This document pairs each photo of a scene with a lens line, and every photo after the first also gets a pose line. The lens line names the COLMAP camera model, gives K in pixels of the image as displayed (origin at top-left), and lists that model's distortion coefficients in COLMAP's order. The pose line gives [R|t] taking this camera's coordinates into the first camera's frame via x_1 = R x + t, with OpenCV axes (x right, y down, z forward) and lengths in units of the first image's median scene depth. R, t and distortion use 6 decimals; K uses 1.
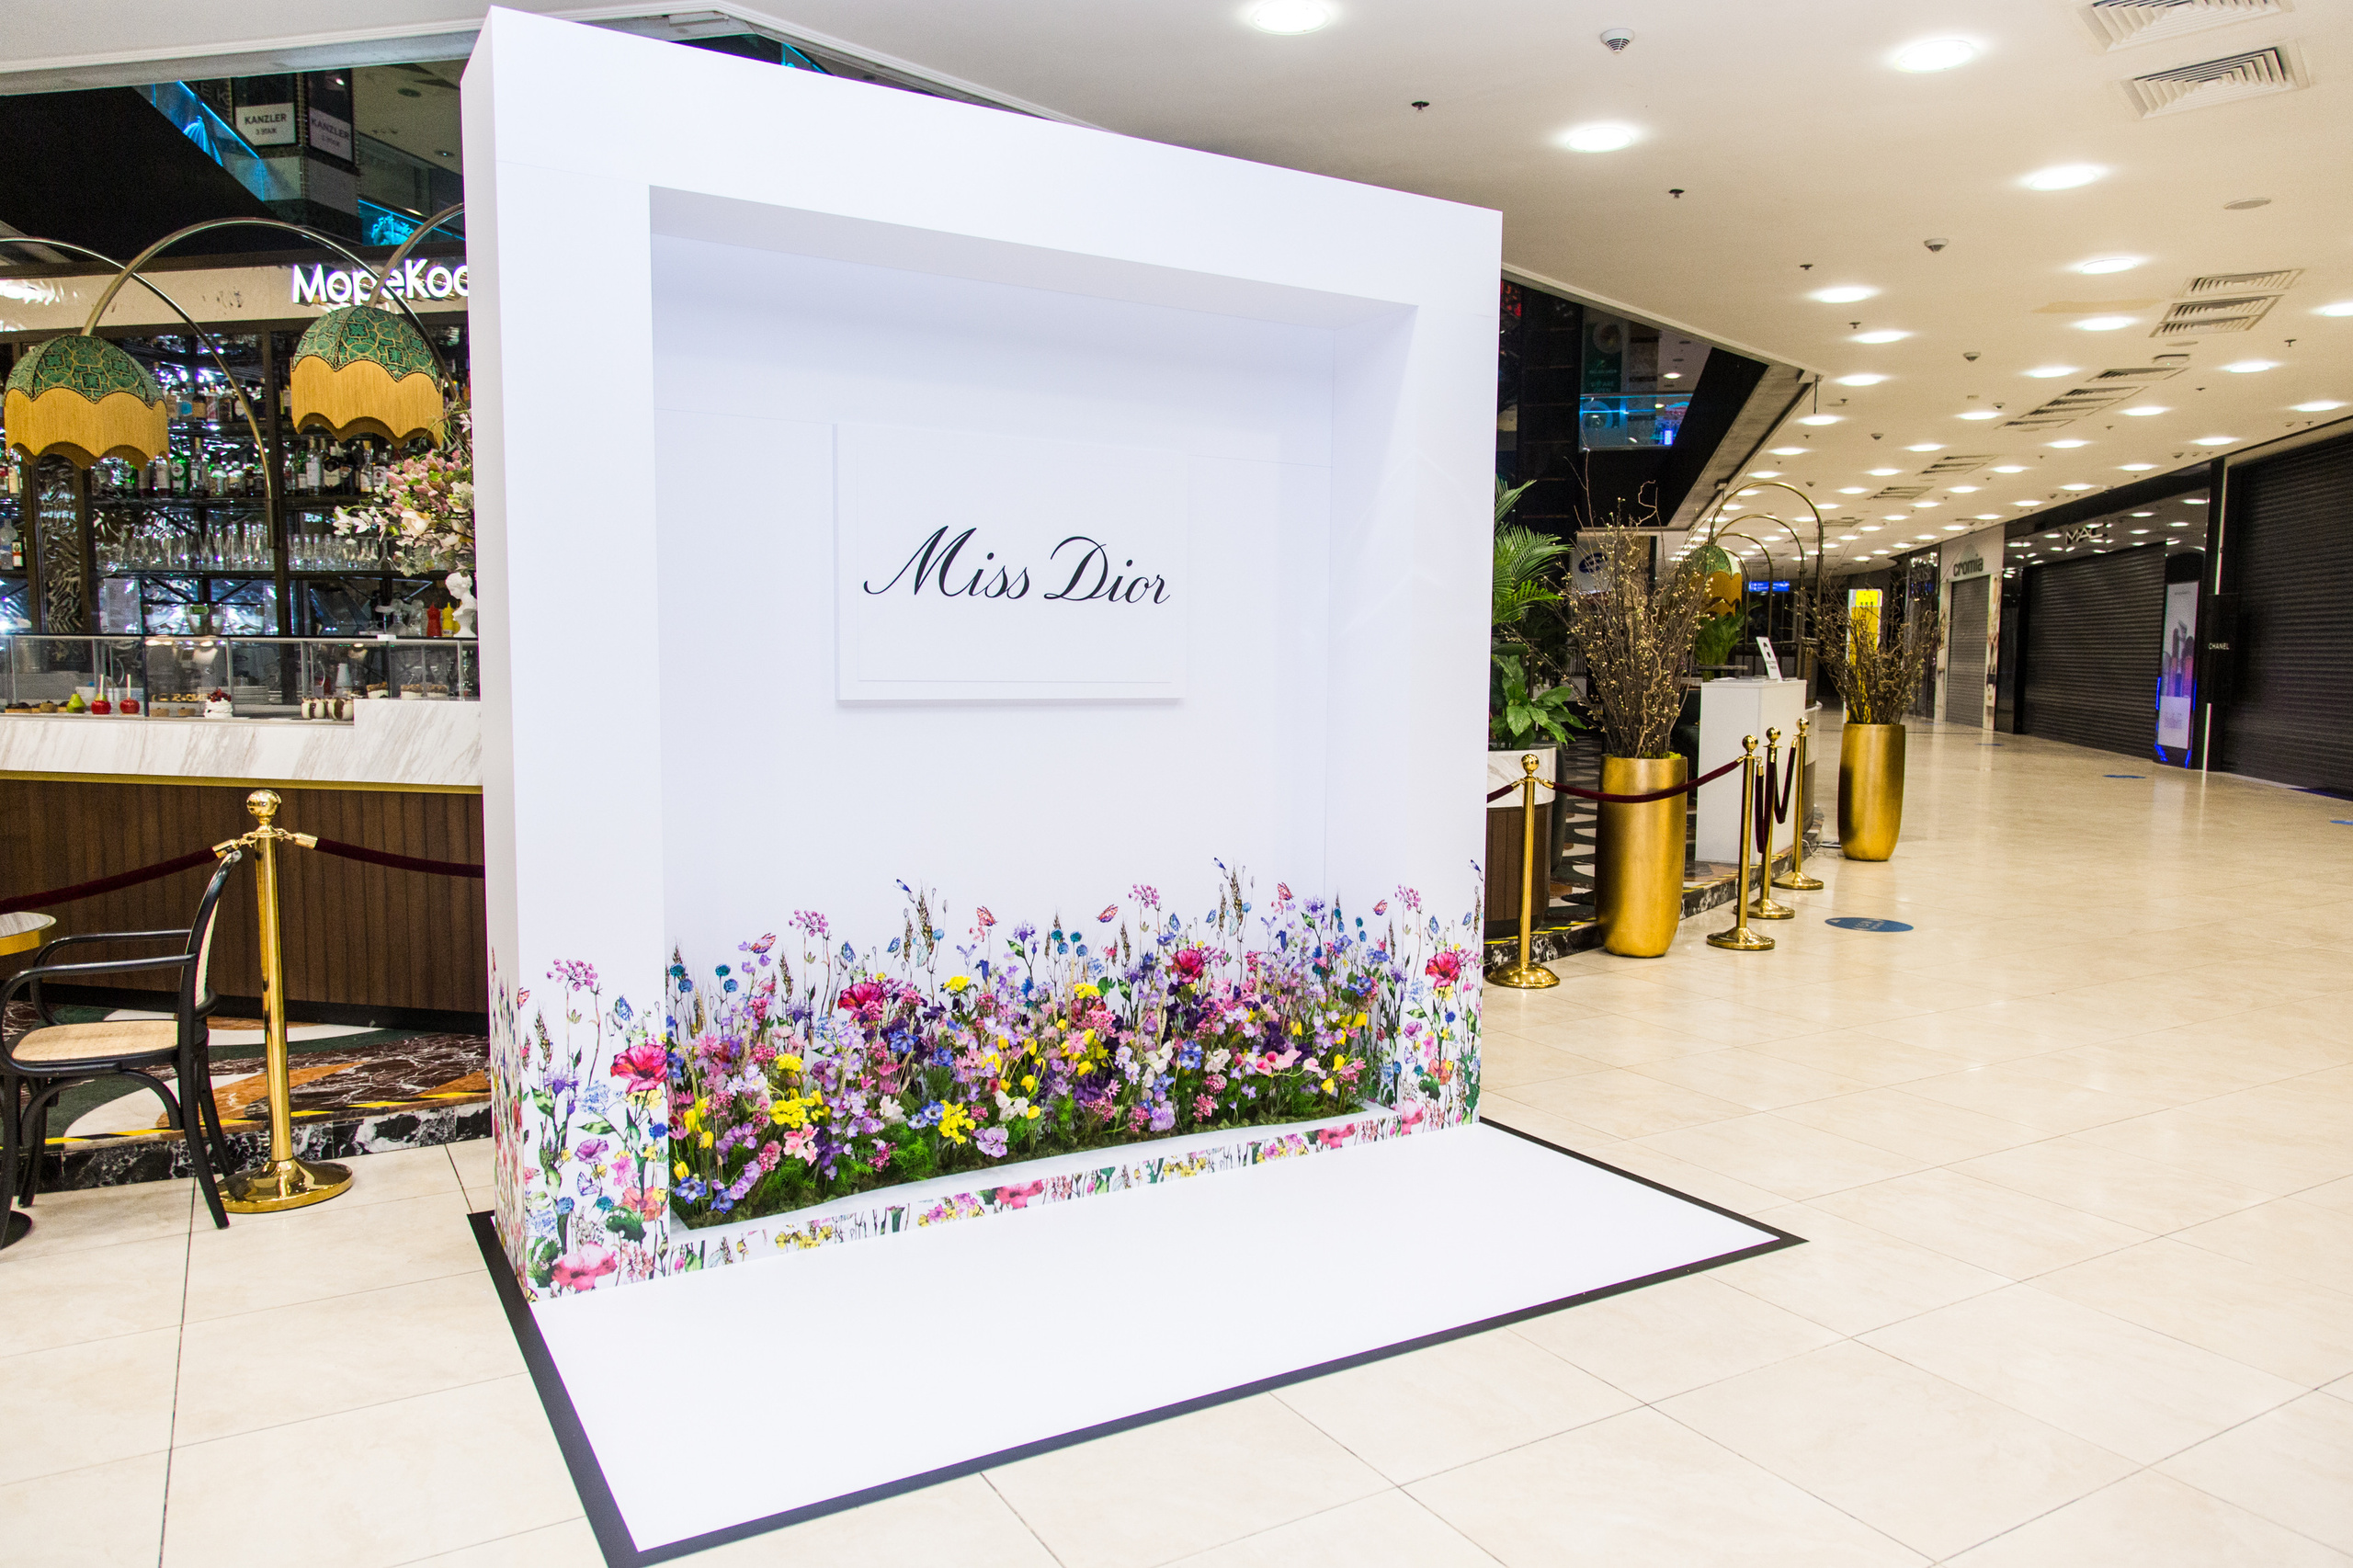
lens RADIAL K [[1572.6, 0, 1187.2], [0, 1572.6, 790.8], [0, 0, 1]] dist [0.006220, 0.000712]
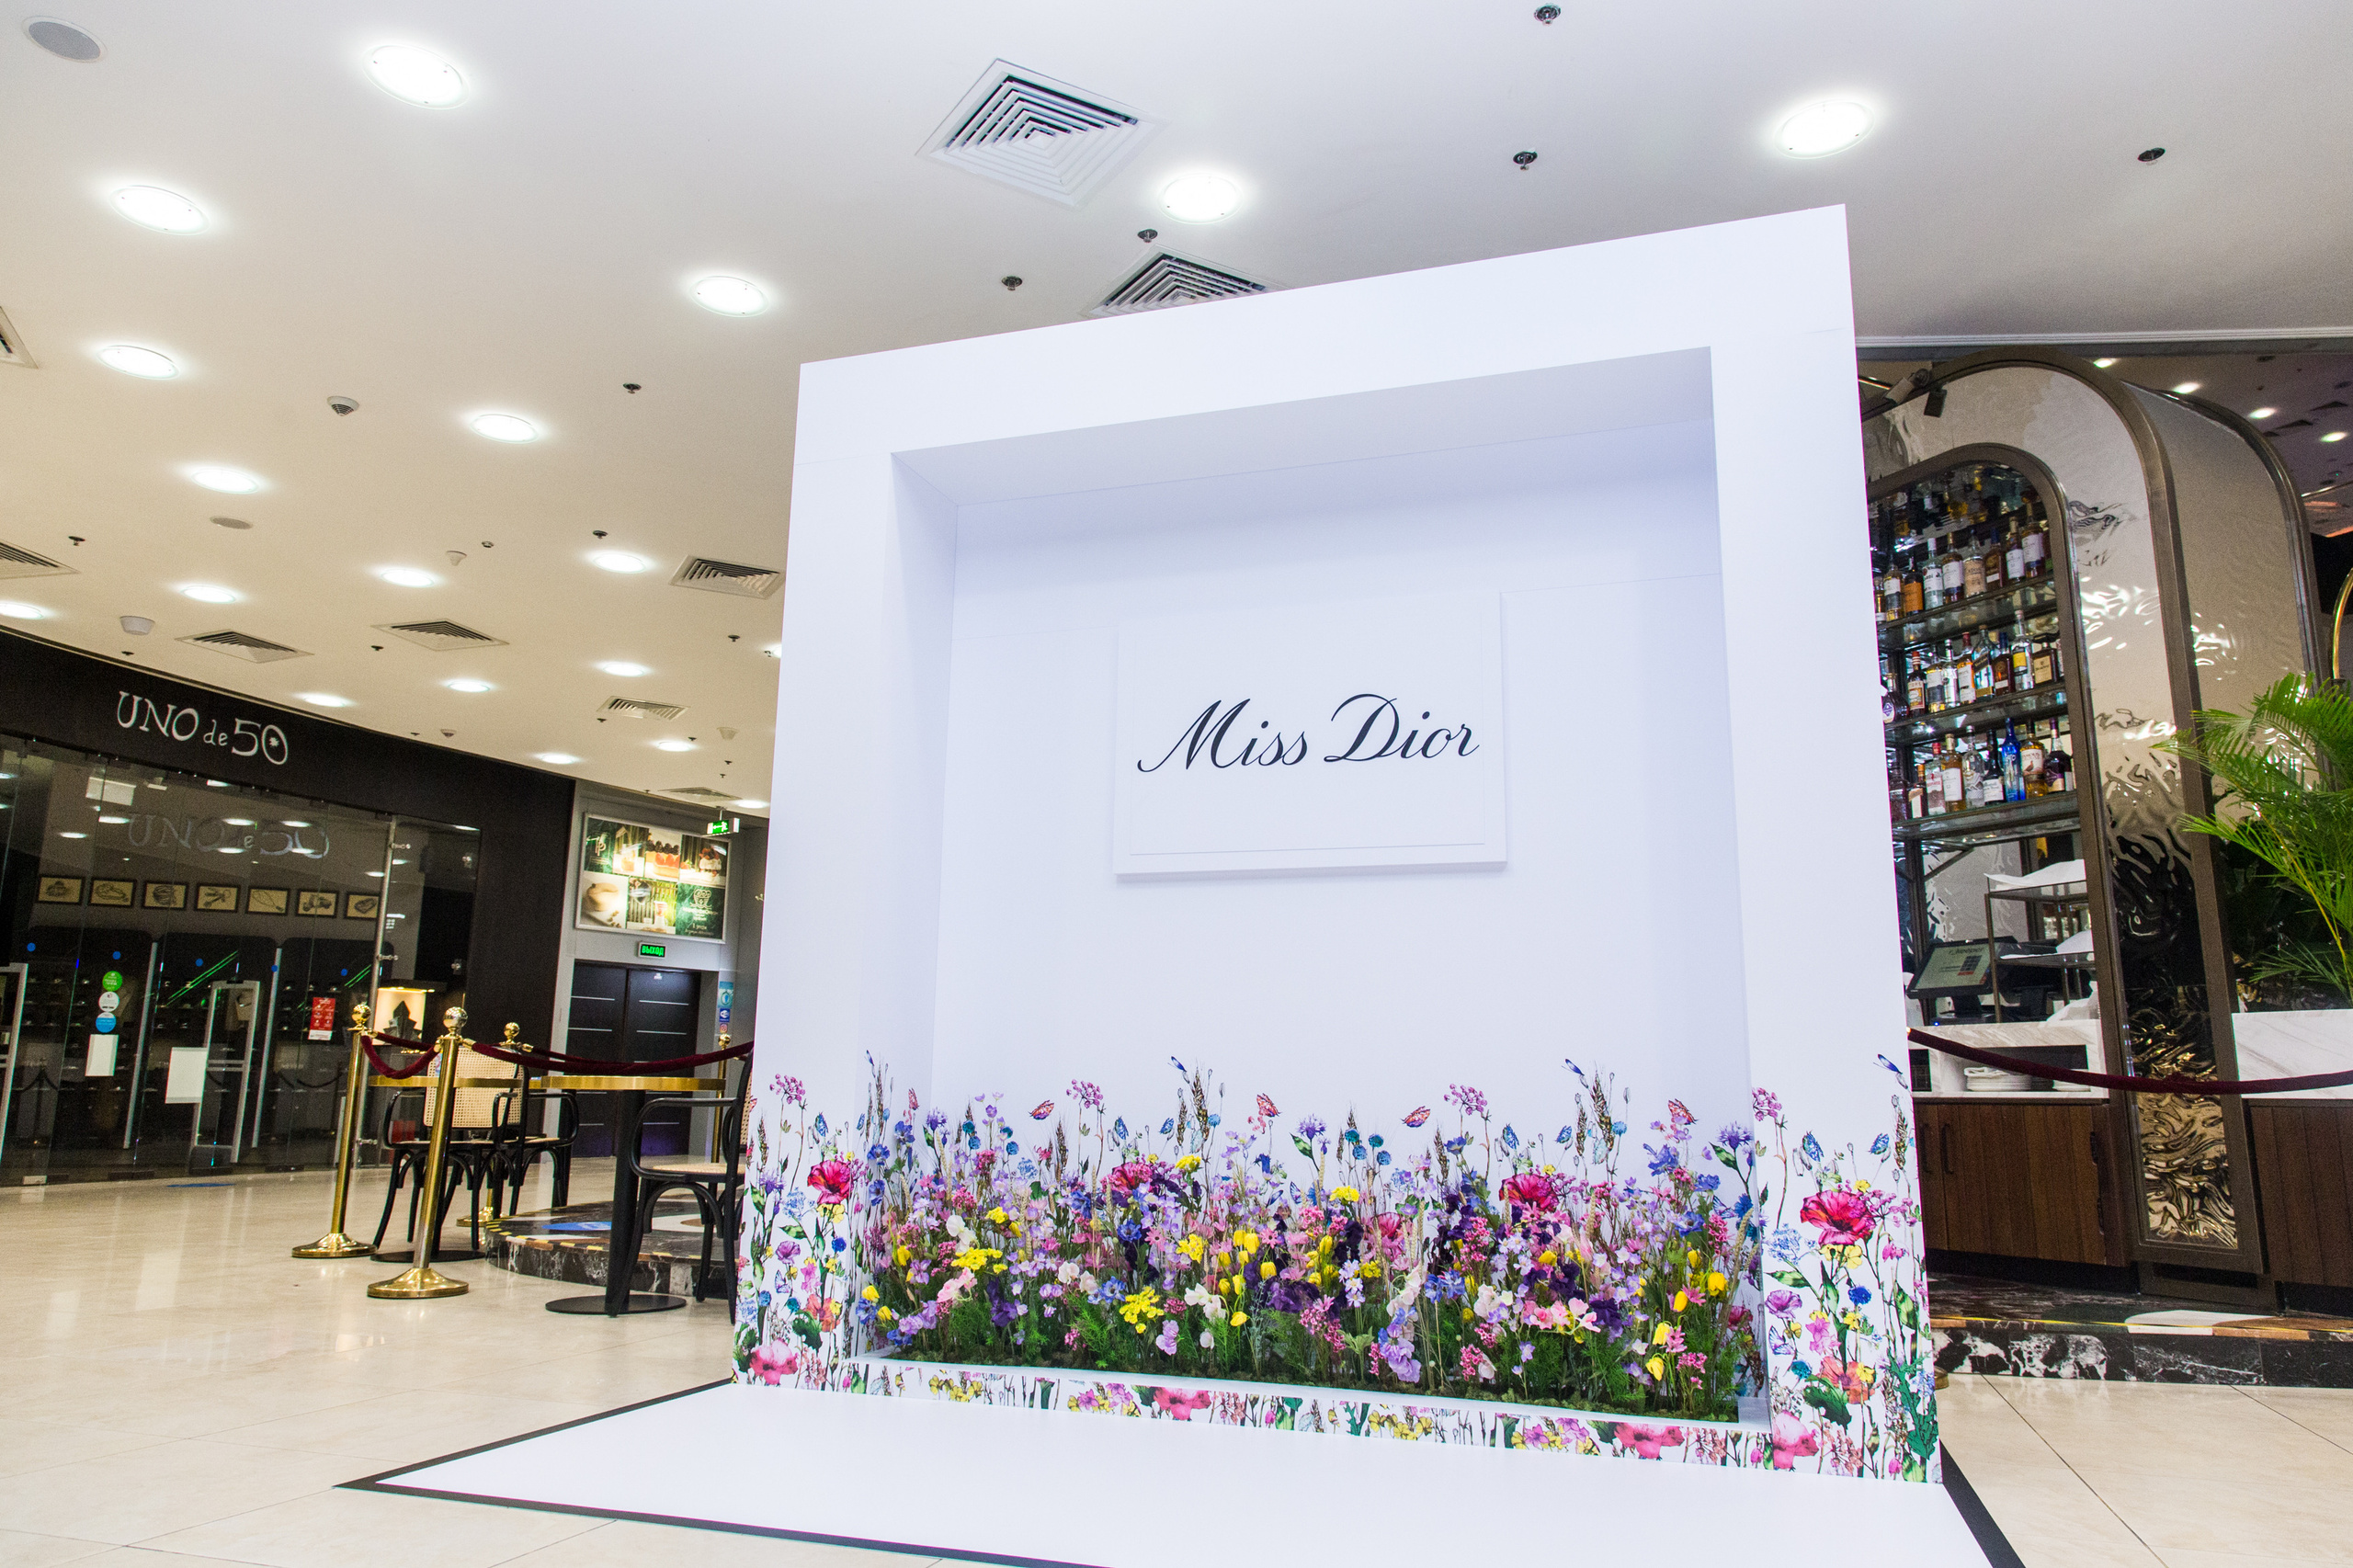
lens RADIAL K [[1571.8, 0, 1183.0], [0, 1571.8, 780.4], [0, 0, 1]] dist [-0.001277, -0.000631]
pose [[0.647163, -0.152155, -0.747014, 0.562792], [-0.075134, 0.962380, -0.261112, 0.142875], [0.758641, 0.225108, 0.611384, 0.366220]]
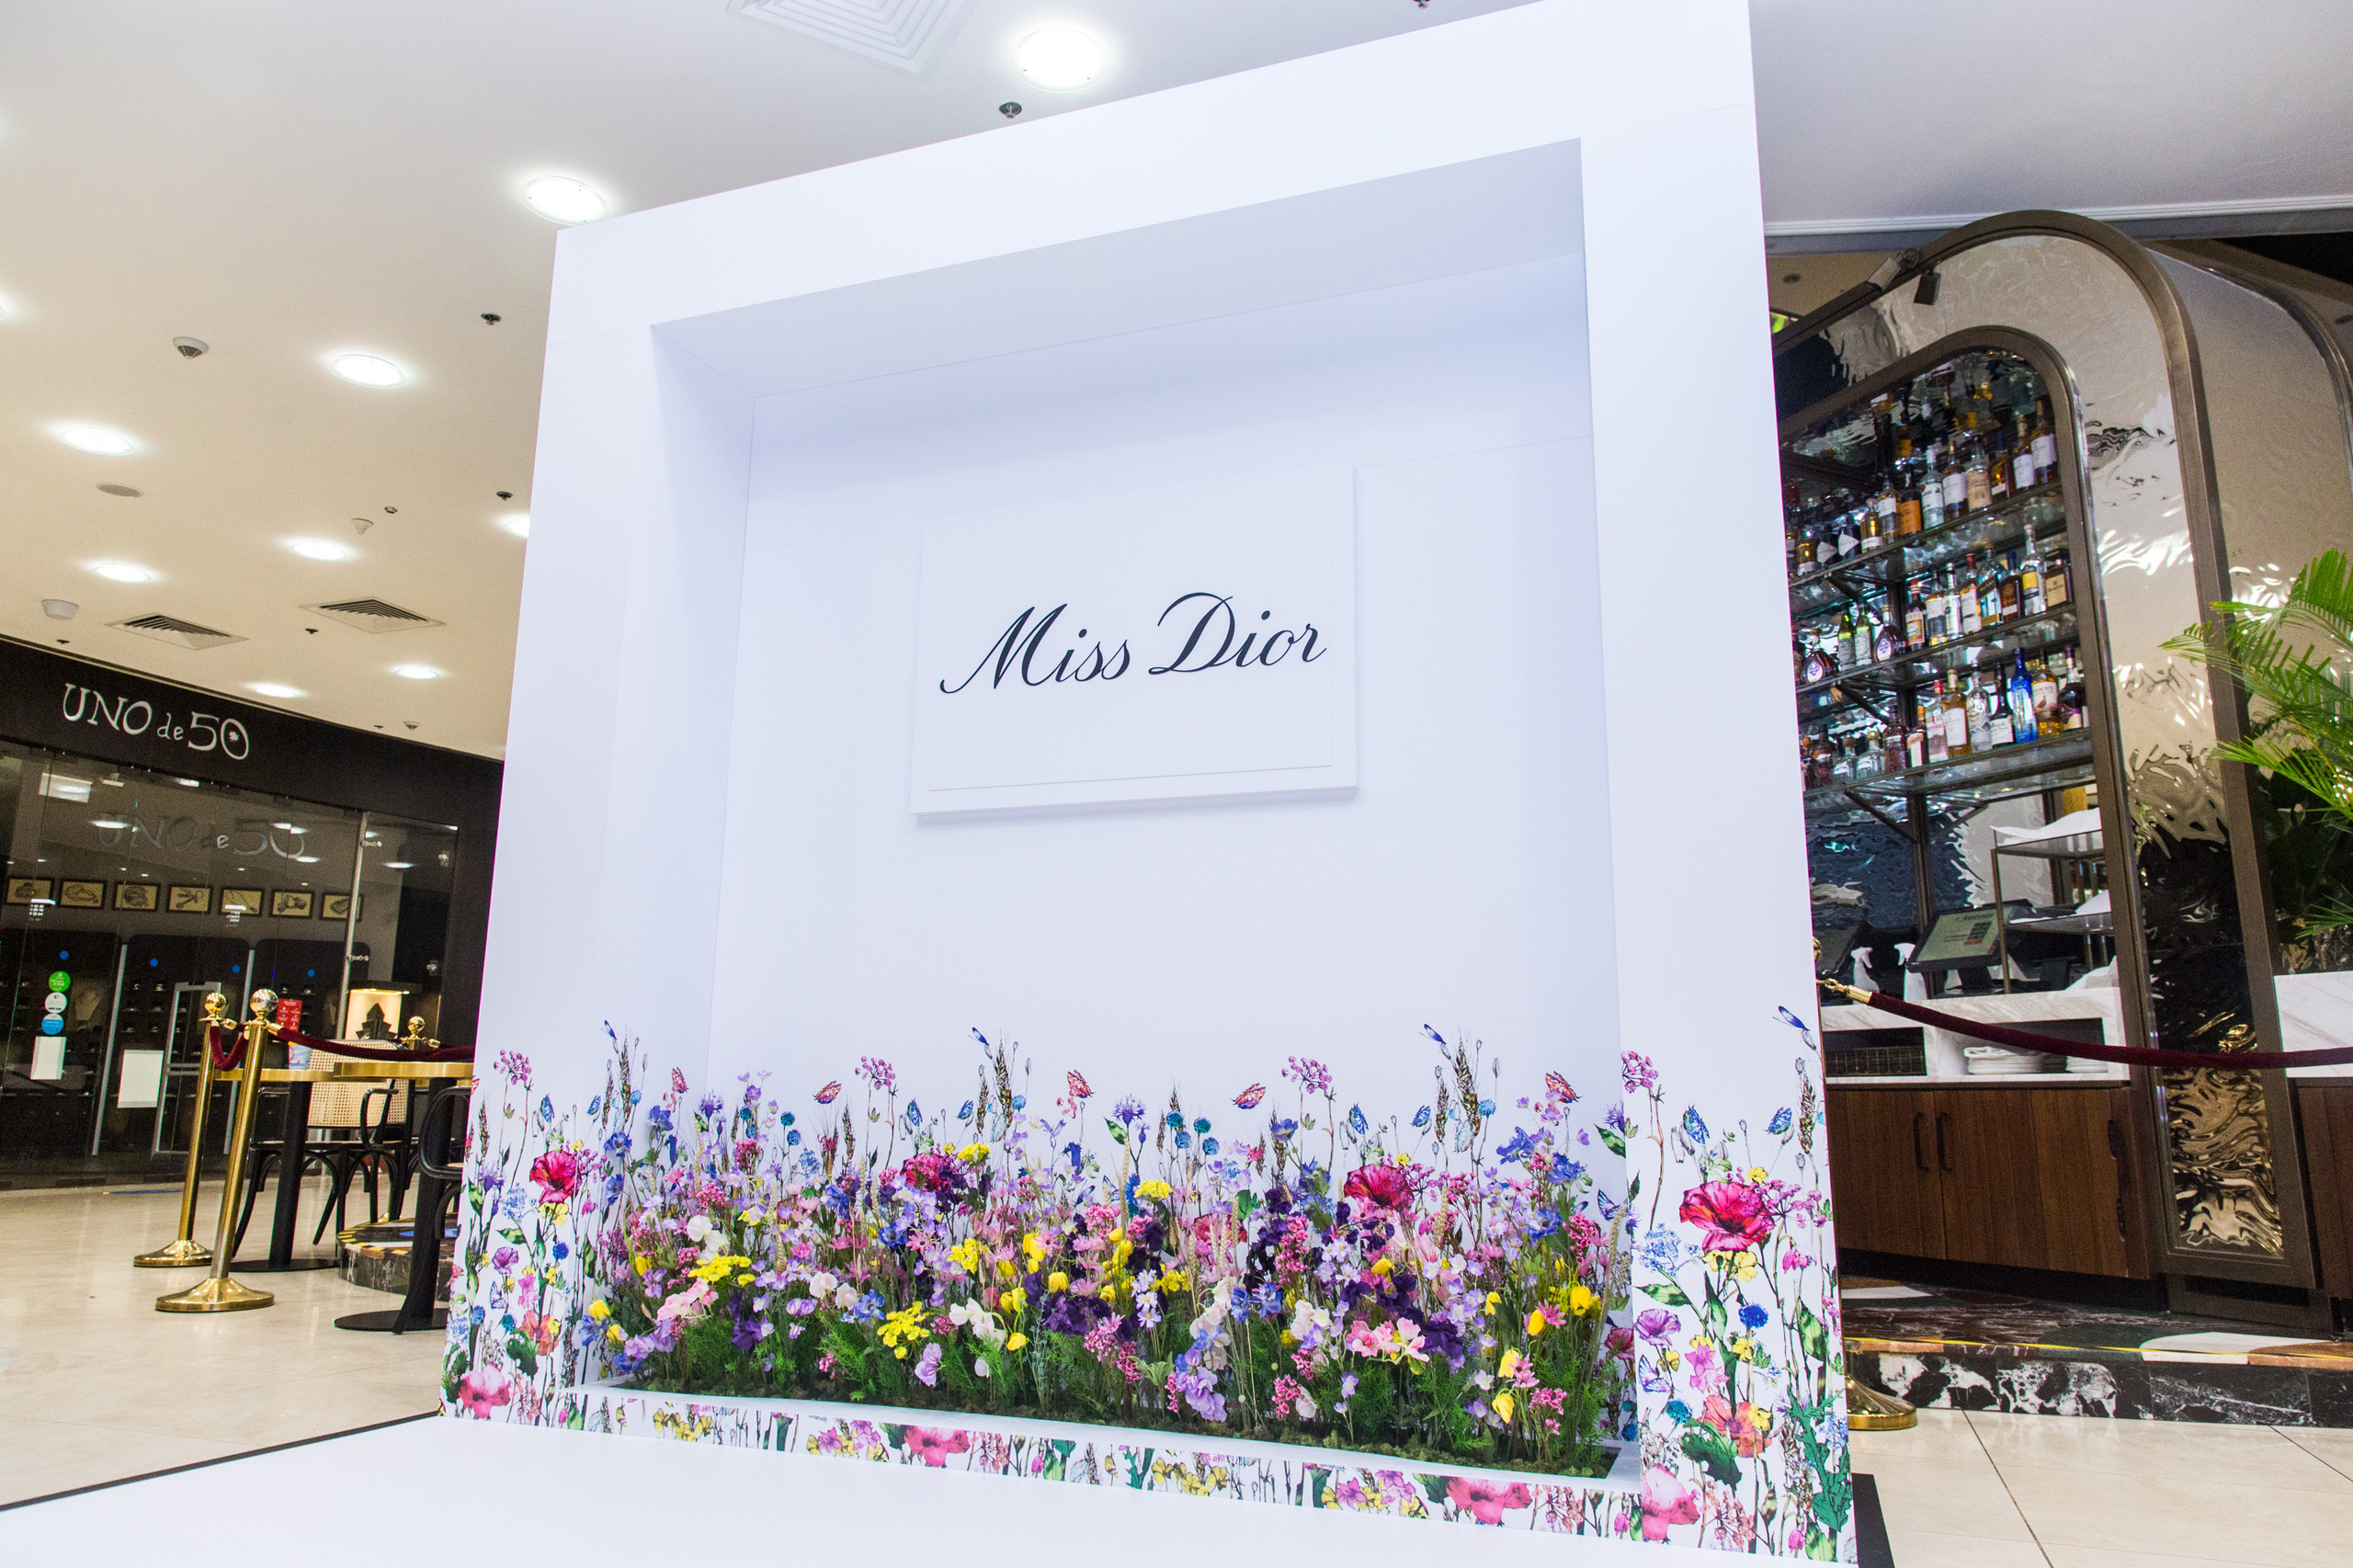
lens RADIAL K [[1574.5, 0, 1184.0], [0, 1574.5, 784.5], [0, 0, 1]] dist [0.003028, -0.002822]
pose [[0.617591, -0.161378, -0.769765, 0.525758], [-0.074968, 0.962188, -0.261866, 0.138592], [0.782918, 0.219434, 0.582140, 0.571725]]
